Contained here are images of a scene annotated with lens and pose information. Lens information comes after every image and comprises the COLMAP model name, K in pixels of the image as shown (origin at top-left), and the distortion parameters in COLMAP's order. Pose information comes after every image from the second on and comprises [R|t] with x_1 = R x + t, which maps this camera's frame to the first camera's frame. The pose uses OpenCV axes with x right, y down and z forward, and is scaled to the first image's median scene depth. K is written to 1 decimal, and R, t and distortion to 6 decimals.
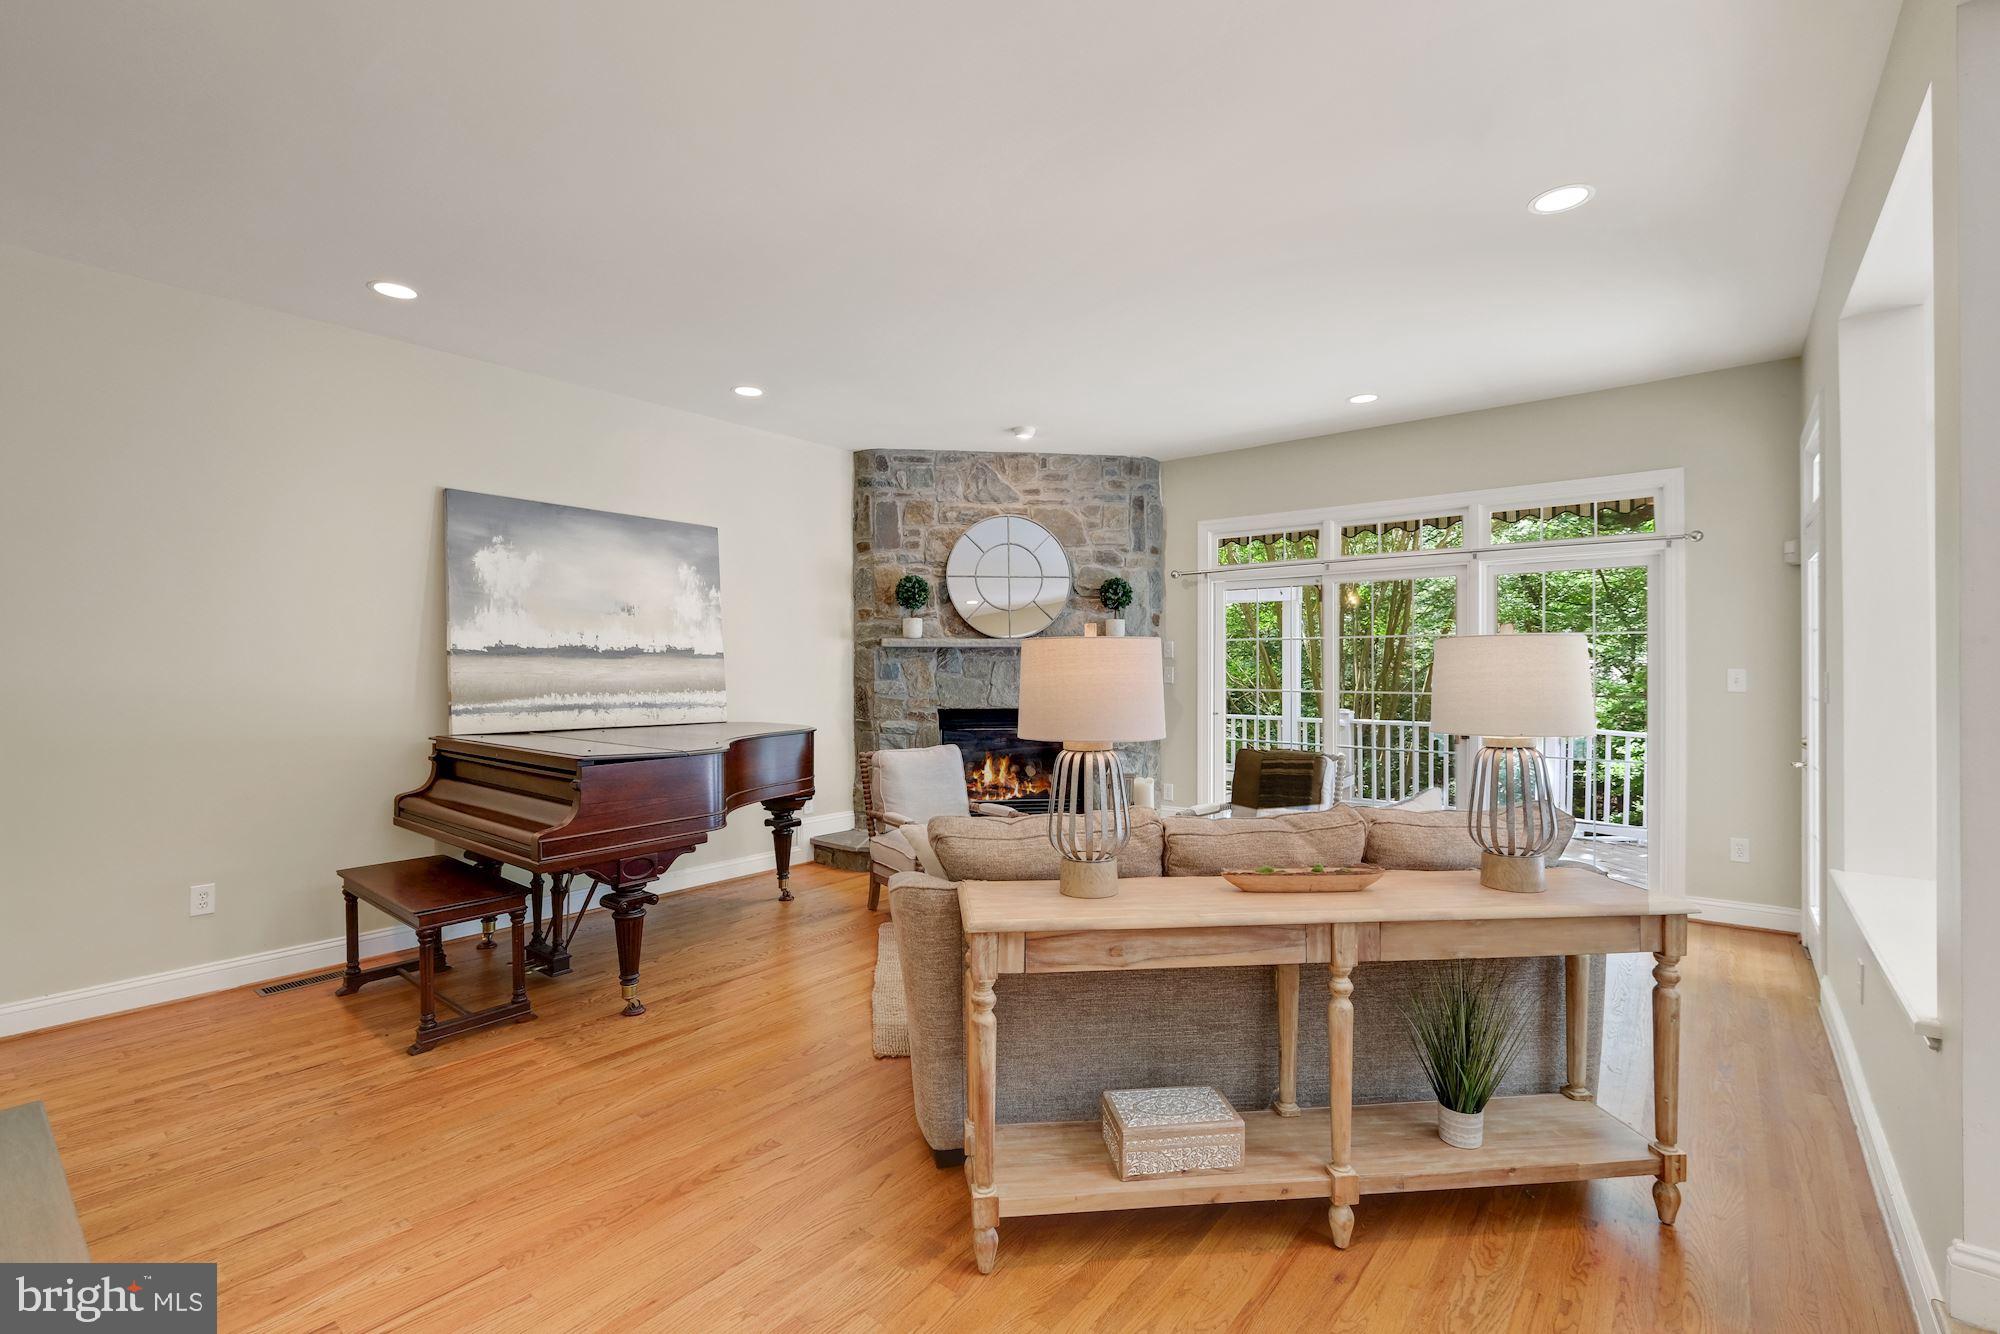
lens RADIAL K [[883.7, 0, 1007.1], [0, 883.7, 672.1], [0, 0, 1]] dist [-0.005419, 0.000635]
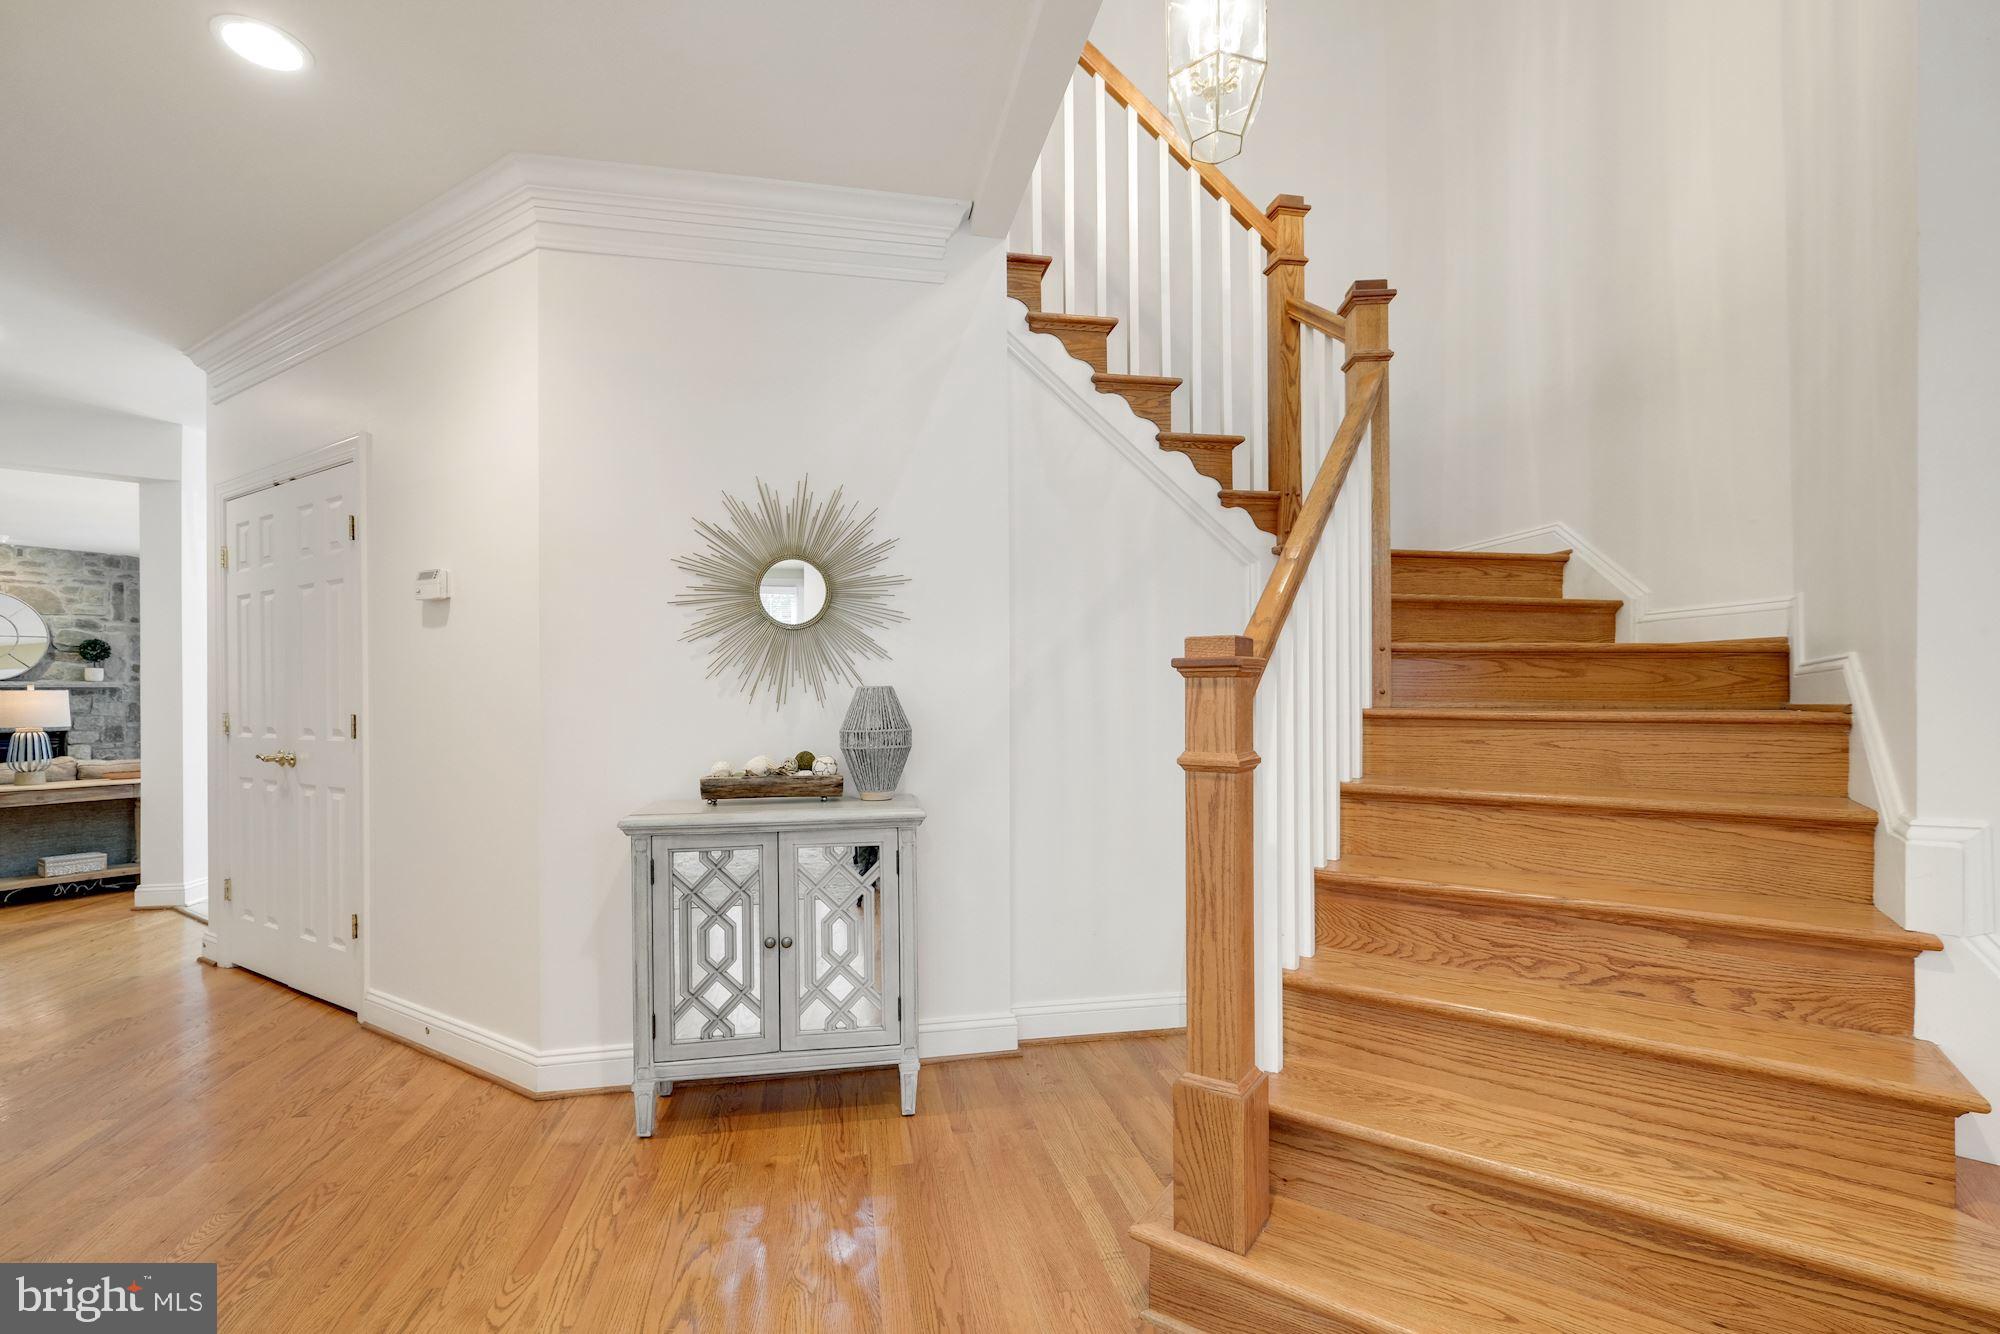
lens RADIAL K [[883.7, 0, 1004.8], [0, 883.7, 685.4], [0, 0, 1]] dist [-0.005419, 0.000635]
pose [[0.645535, 0.000122, 0.763731, -0.013343], [0.011862, 0.999878, -0.010186, 0.000271], [-0.763639, 0.015635, 0.645455, -1.059145]]
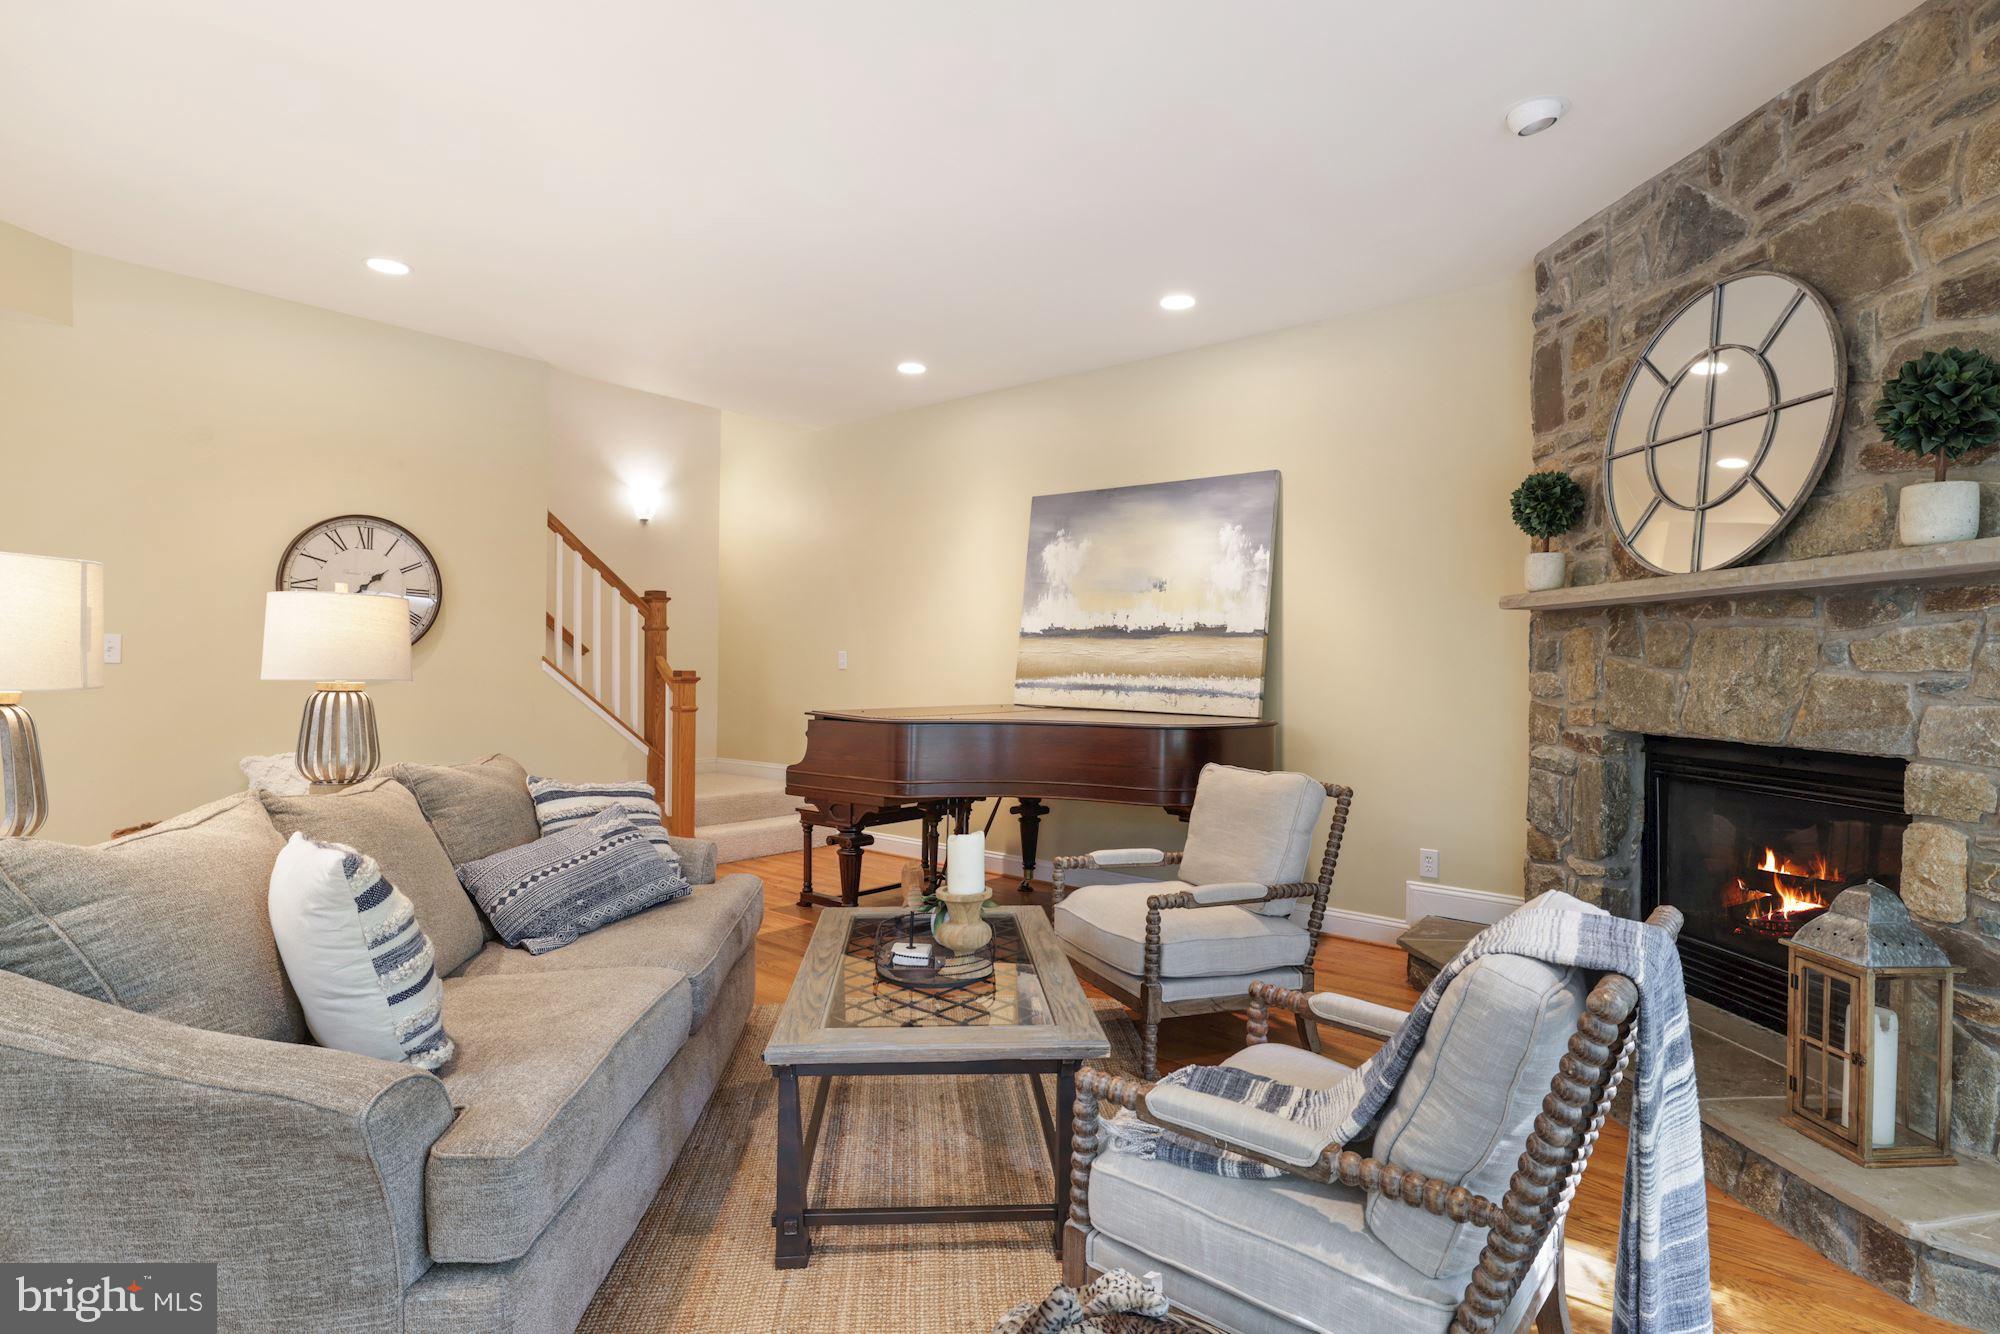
lens RADIAL K [[1030.3, 0, 1001.7], [0, 1030.3, 673.4], [0, 0, 1]] dist [0.002036, -0.000774]
pose [[-0.033375, 0.005867, -0.999426, 0.510847], [-0.023329, 0.999706, 0.006648, 0.013831], [0.999171, 0.023538, -0.033228, 0.687789]]
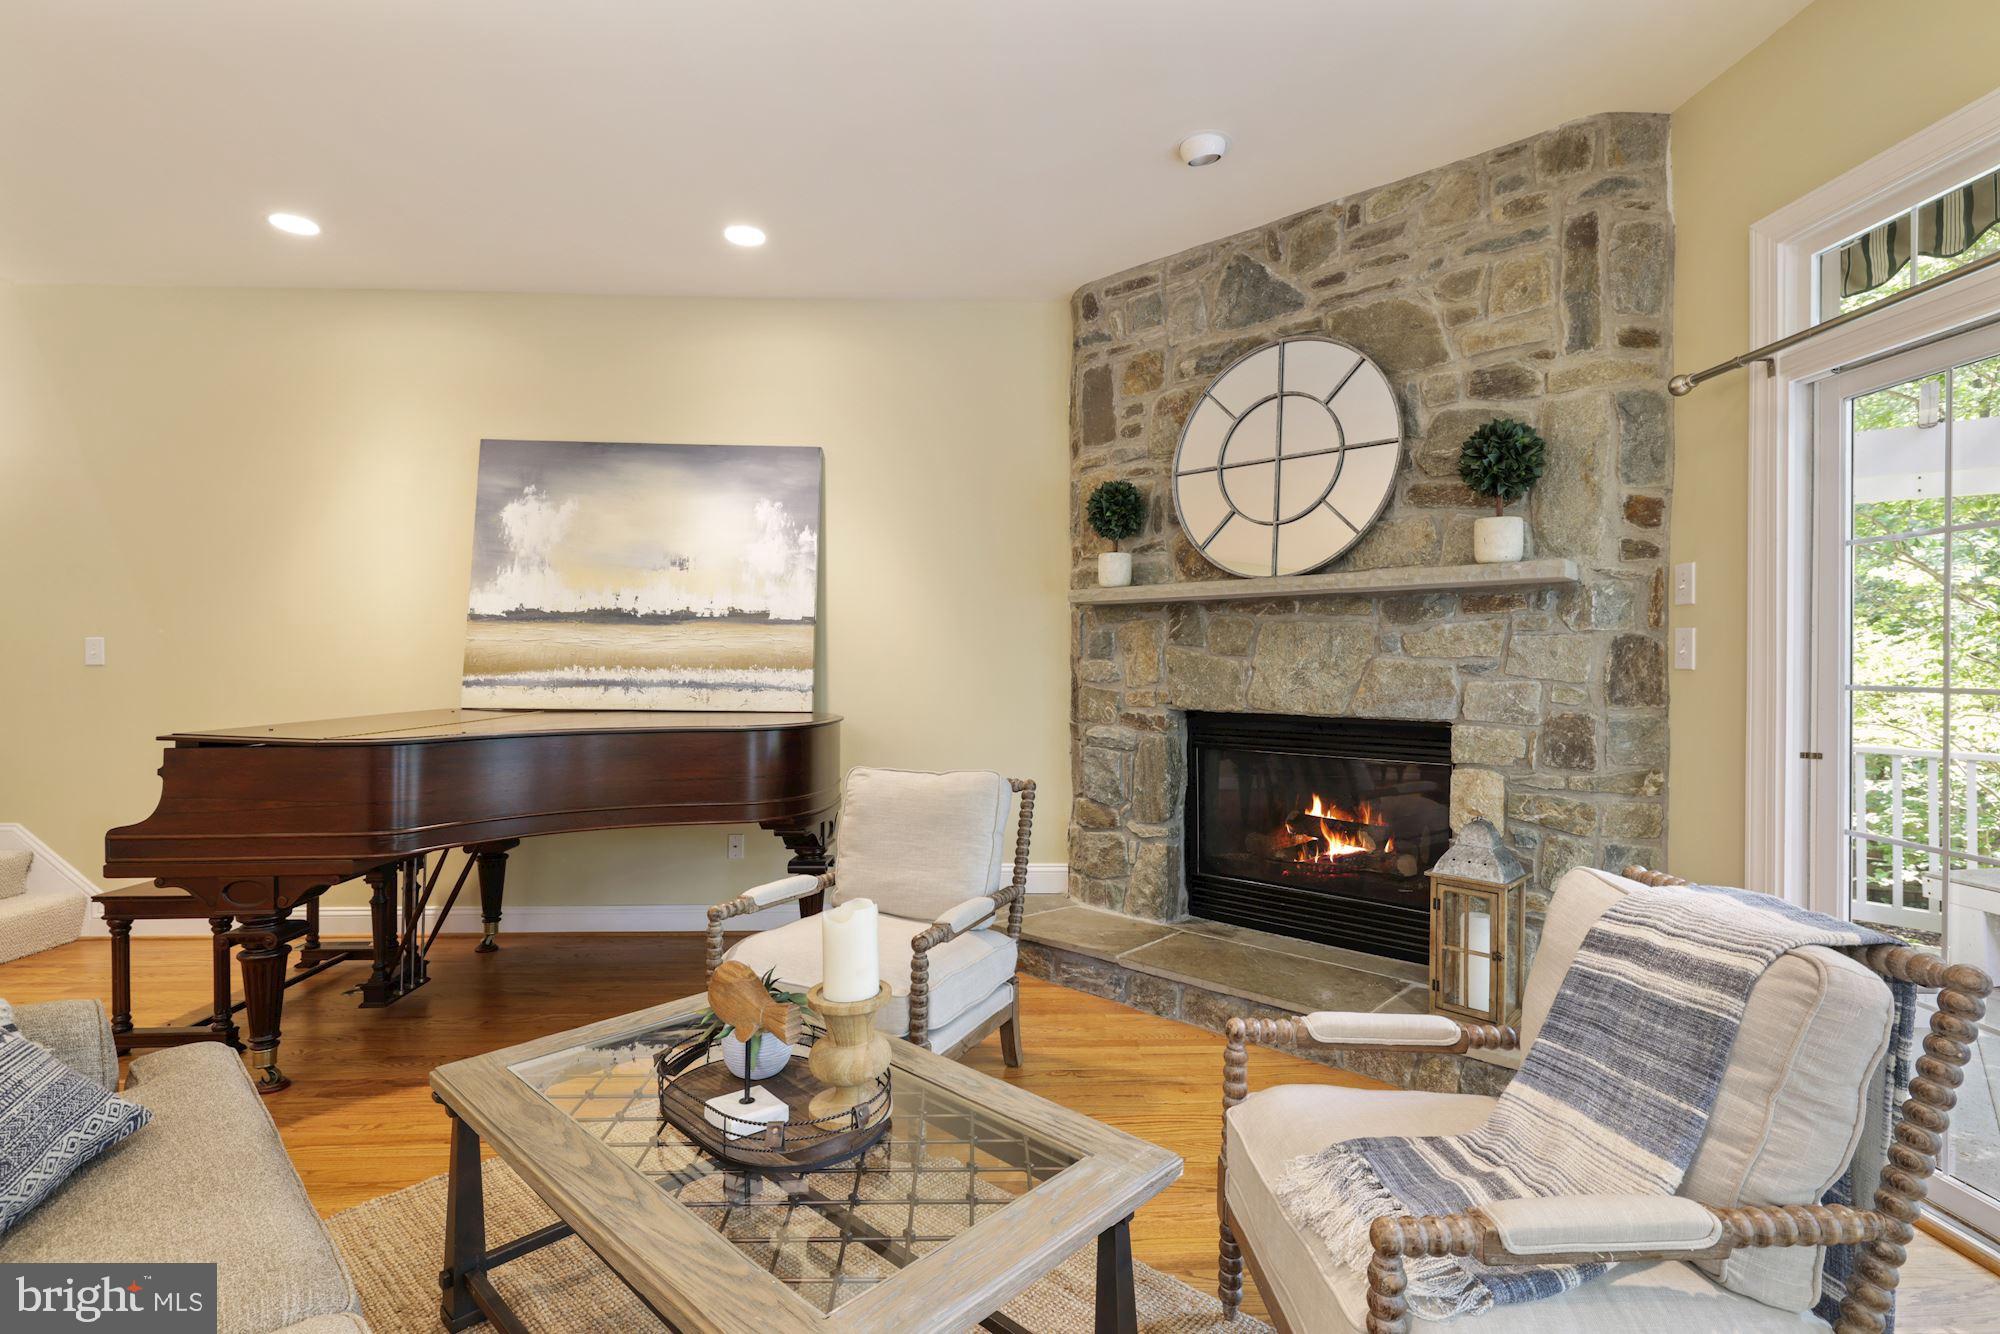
lens RADIAL K [[953.3, 0, 1010.8], [0, 953.3, 661.8], [0, 0, 1]] dist [0.000593, 0.000567]
pose [[0.652353, 0.001196, -0.757915, 0.323584], [-0.011328, 0.999902, -0.008172, 0.016738], [0.757831, 0.013916, 0.652303, 0.526610]]
